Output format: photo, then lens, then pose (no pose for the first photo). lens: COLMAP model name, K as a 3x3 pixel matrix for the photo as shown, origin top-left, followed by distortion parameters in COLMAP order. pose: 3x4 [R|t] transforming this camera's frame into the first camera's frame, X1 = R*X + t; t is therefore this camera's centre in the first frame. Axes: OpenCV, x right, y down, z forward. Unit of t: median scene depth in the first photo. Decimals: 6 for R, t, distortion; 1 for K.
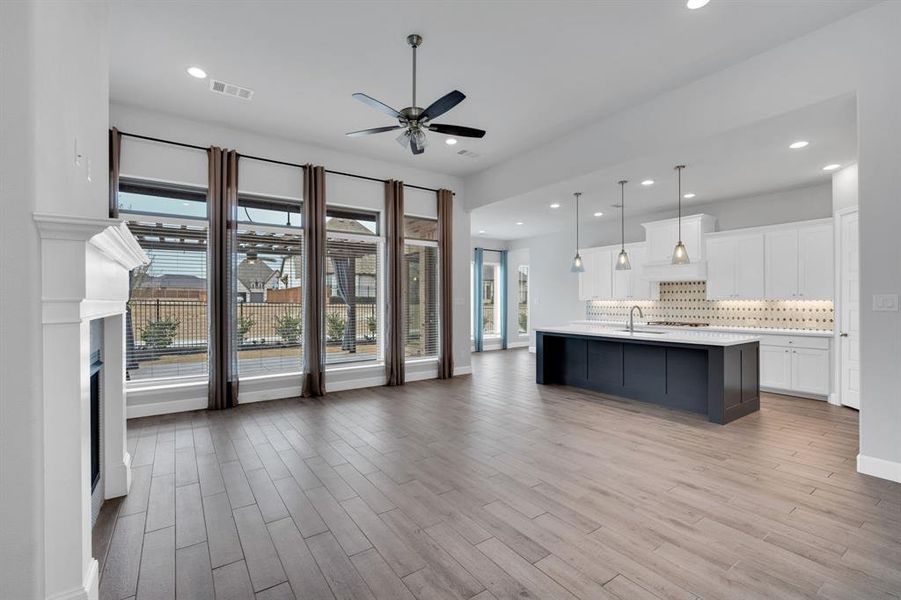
lens RADIAL K [[400.0, 0, 445.1], [0, 400.0, 300.1], [0, 0, 1]] dist [-0.002512, 0.000172]
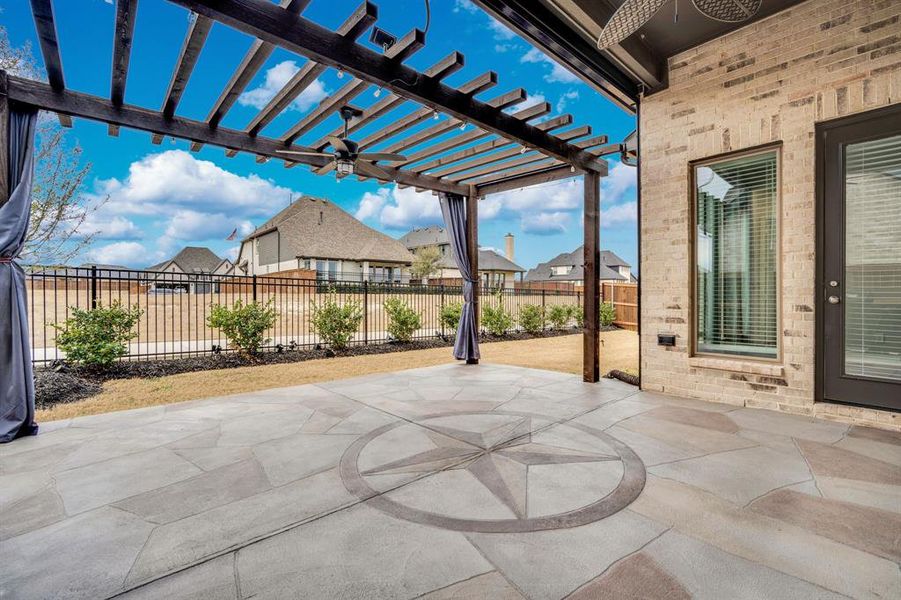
lens RADIAL K [[400.0, 0, 457.5], [0, 400.0, 296.1], [0, 0, 1]] dist [-0.002512, 0.000172]
pose [[0.991164, 0.006031, 0.132502, -0.300093], [-0.007035, 0.999950, 0.007111, 0.026838], [-0.132452, -0.007980, 0.991157, 0.397991]]
